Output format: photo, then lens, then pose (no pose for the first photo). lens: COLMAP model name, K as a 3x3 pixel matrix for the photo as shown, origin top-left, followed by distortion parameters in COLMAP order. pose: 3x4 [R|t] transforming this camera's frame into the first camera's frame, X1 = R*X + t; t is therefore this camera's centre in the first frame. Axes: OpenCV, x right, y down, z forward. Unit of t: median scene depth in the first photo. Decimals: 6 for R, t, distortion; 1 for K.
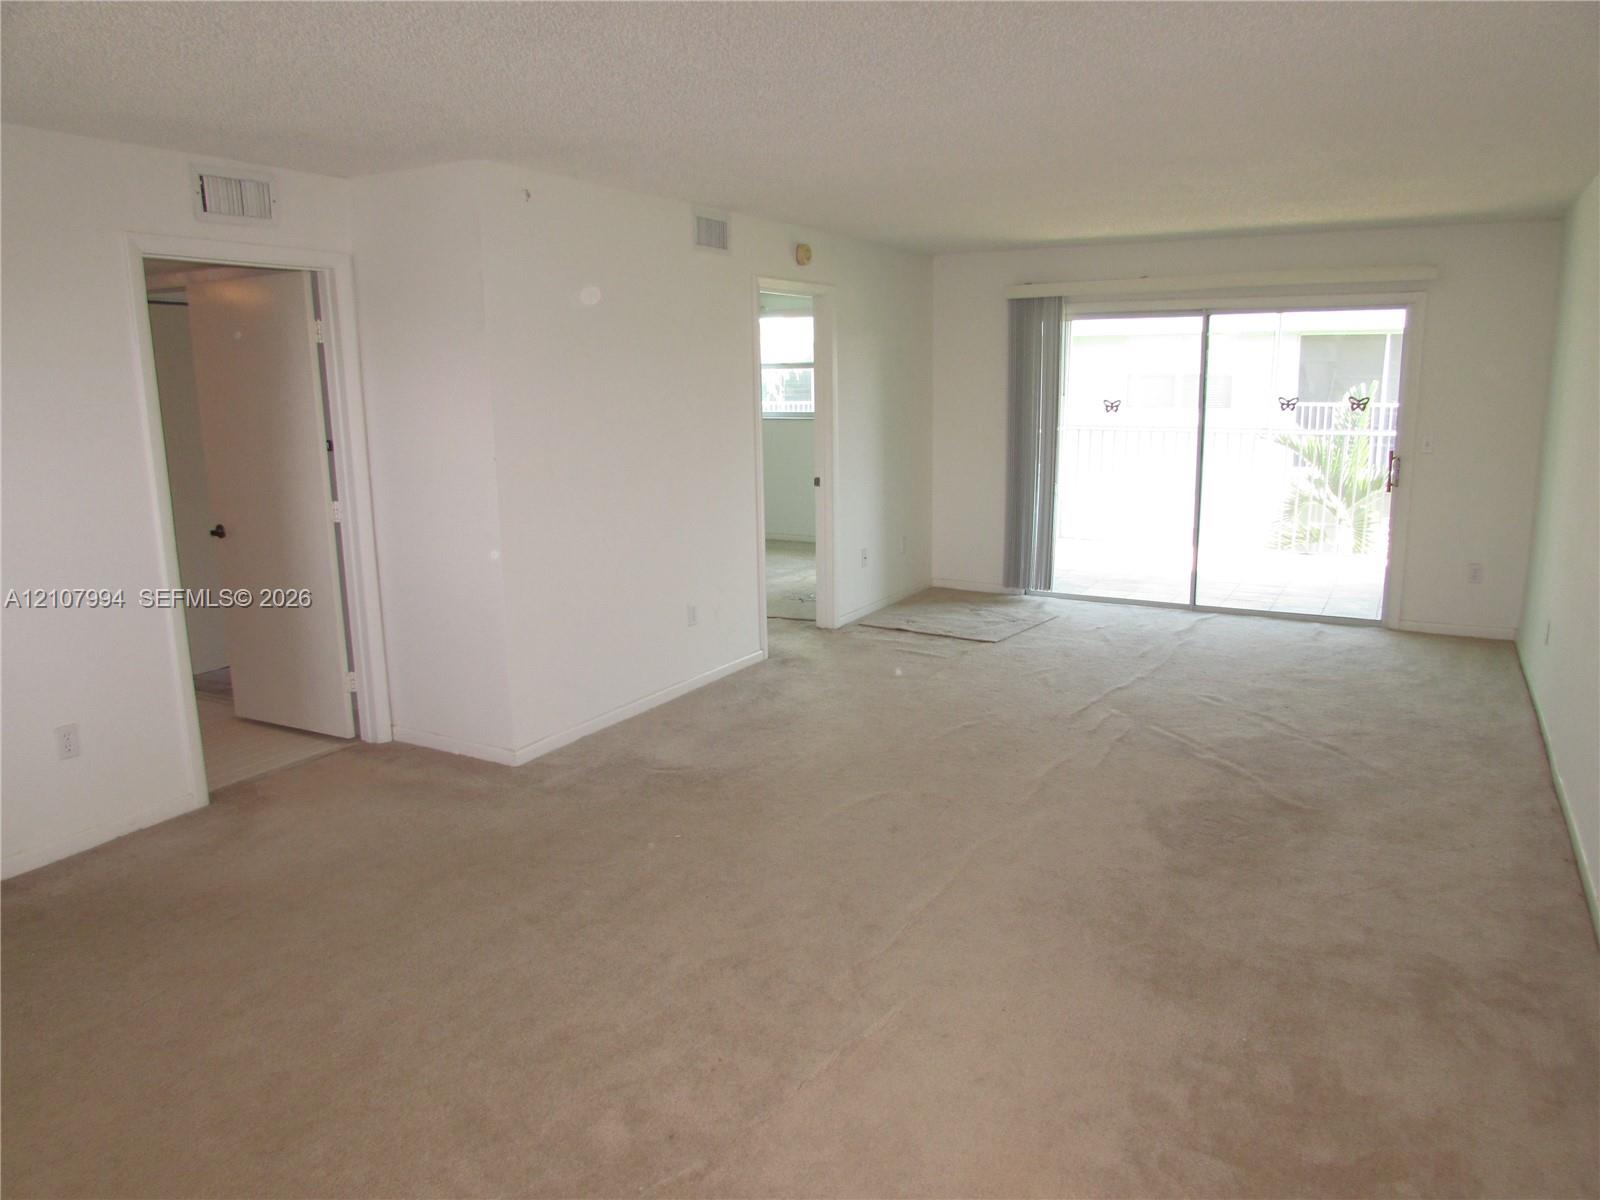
lens RADIAL K [[1131.5, 0, 800.0], [0, 1131.5, 600.0], [0, 0, 1]] dist [-0.067005, 0.004279]
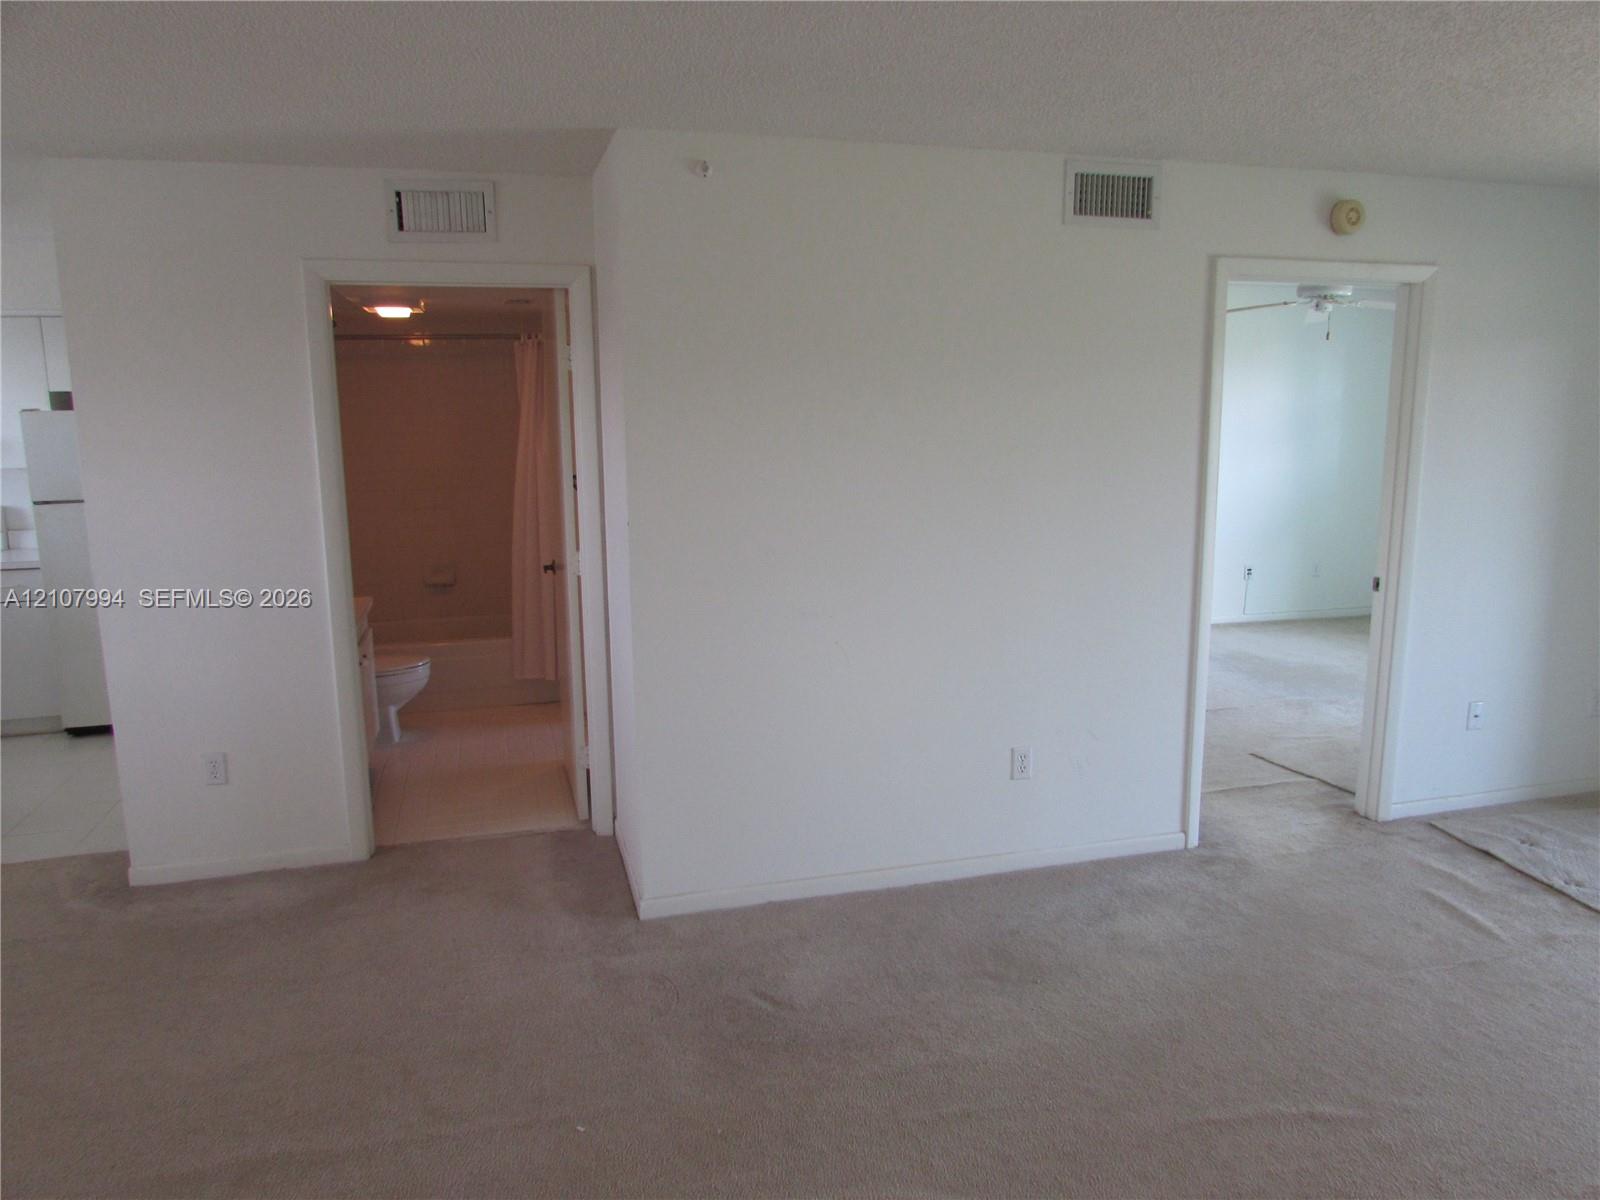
lens RADIAL K [[1122.5, 0, 791.3], [0, 1122.5, 606.7], [0, 0, 1]] dist [-0.048529, 0.002594]
pose [[0.699018, 0.138297, -0.701604, 0.242703], [-0.139158, 0.988672, 0.056237, -0.090370], [0.701434, 0.058323, 0.710344, 0.378729]]
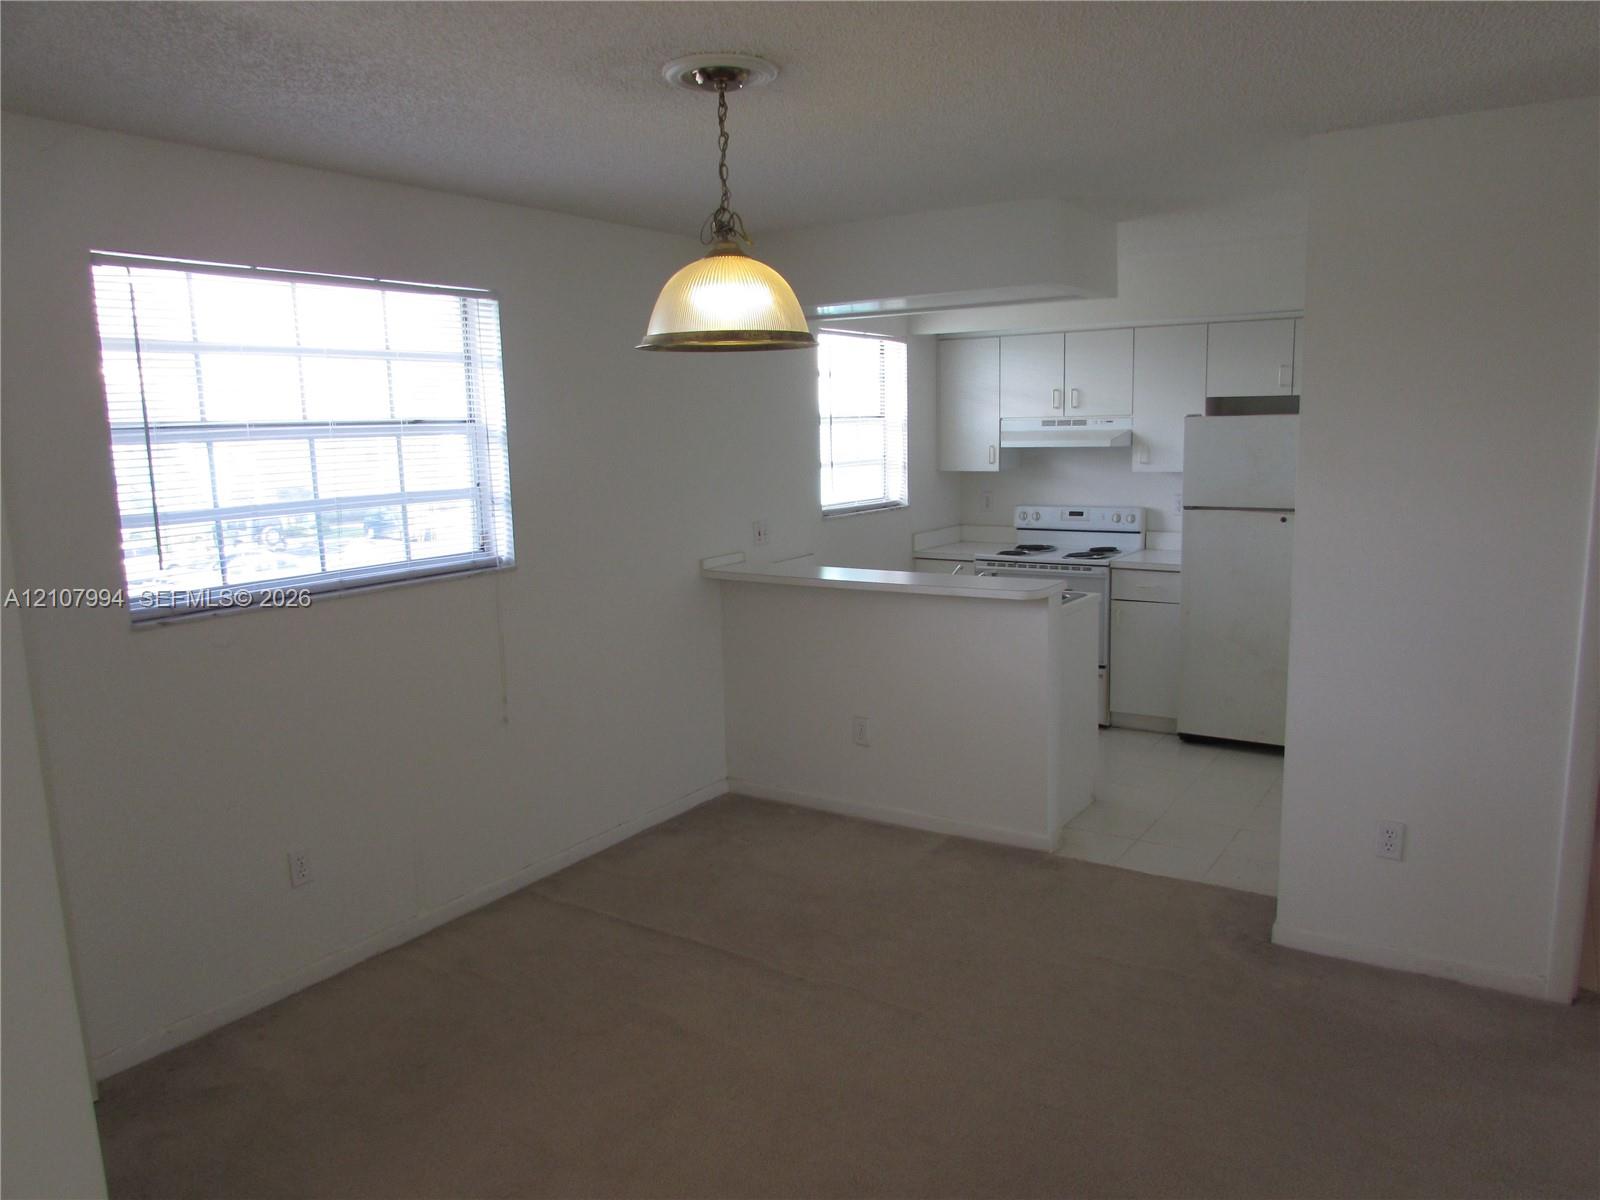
lens RADIAL K [[1122.5, 0, 791.3], [0, 1122.5, 606.7], [0, 0, 1]] dist [-0.048529, 0.002594]
pose [[-0.088994, 0.181181, -0.979415, 0.114731], [-0.171775, 0.965791, 0.194269, -0.081554], [0.981108, 0.185528, -0.054828, 0.325073]]
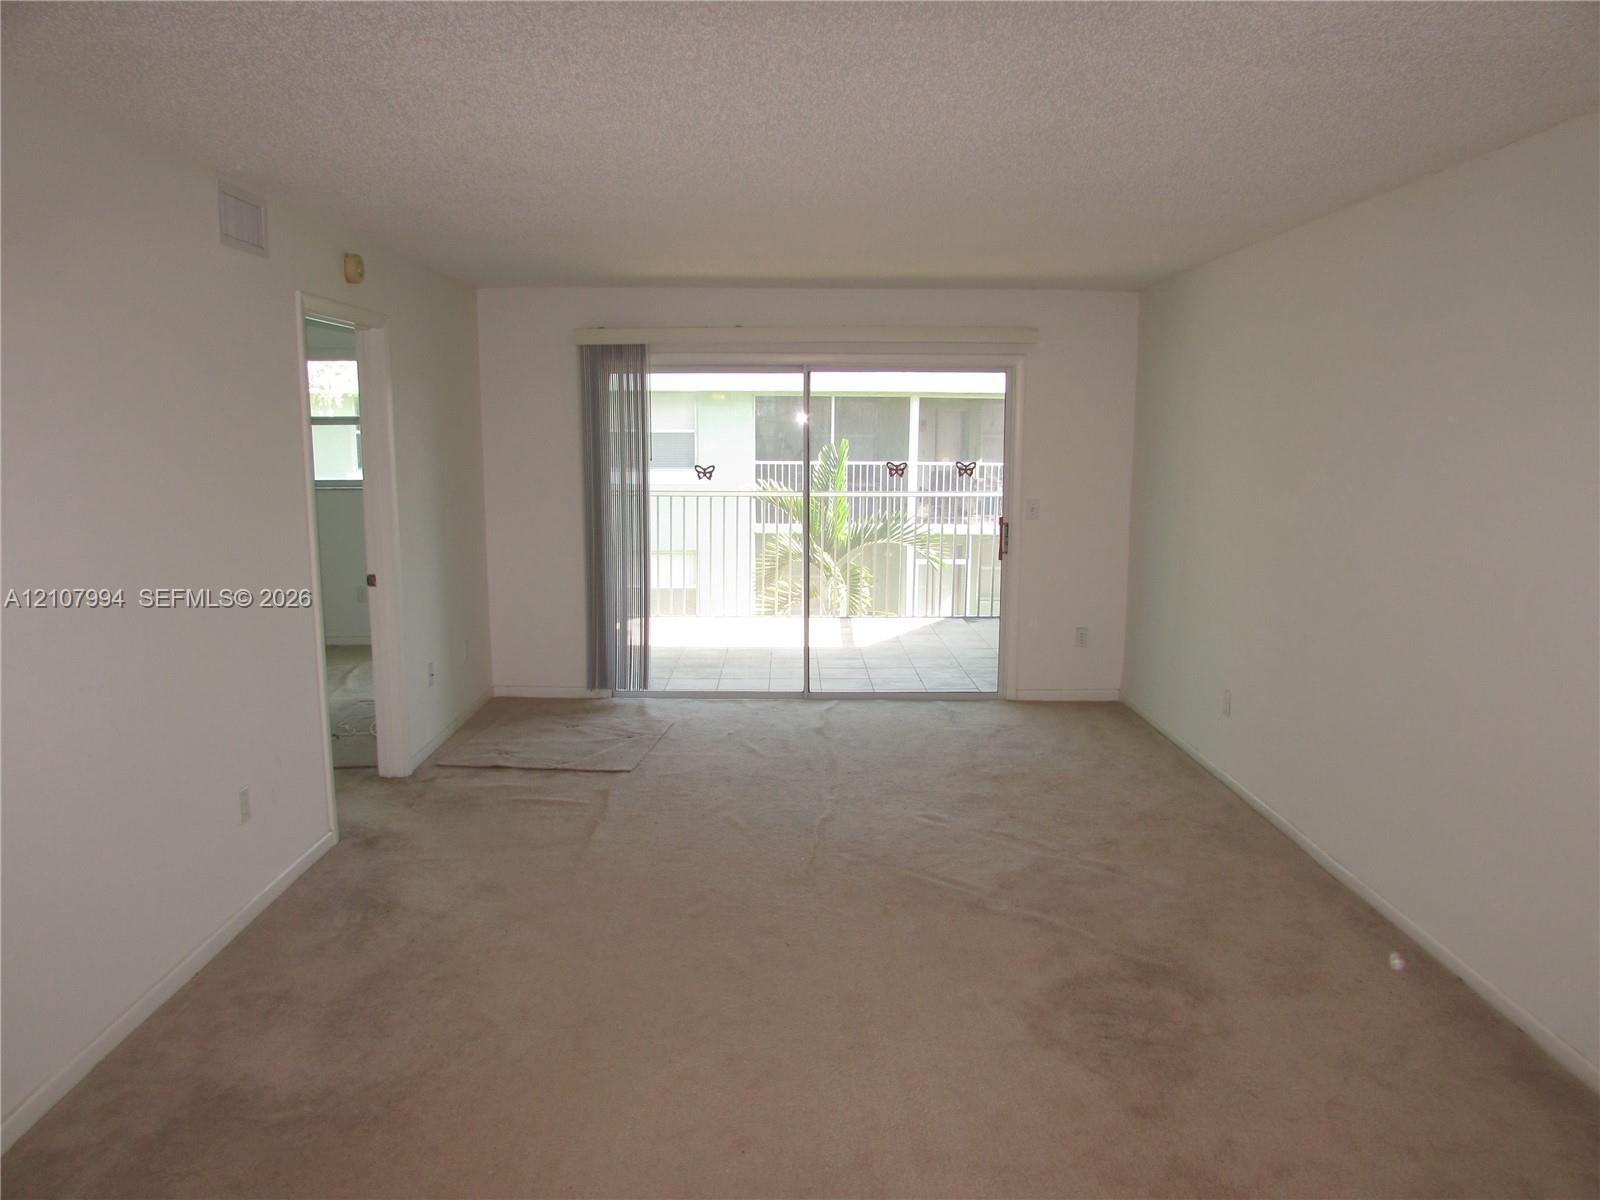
lens RADIAL K [[1123.3, 0, 795.1], [0, 1123.3, 604.1], [0, 0, 1]] dist [-0.041151, 0.007234]
pose [[0.866067, -0.060878, 0.496207, -0.118600], [0.082554, 0.996347, -0.021850, -0.056170], [-0.493064, 0.059887, 0.867929, 0.261919]]
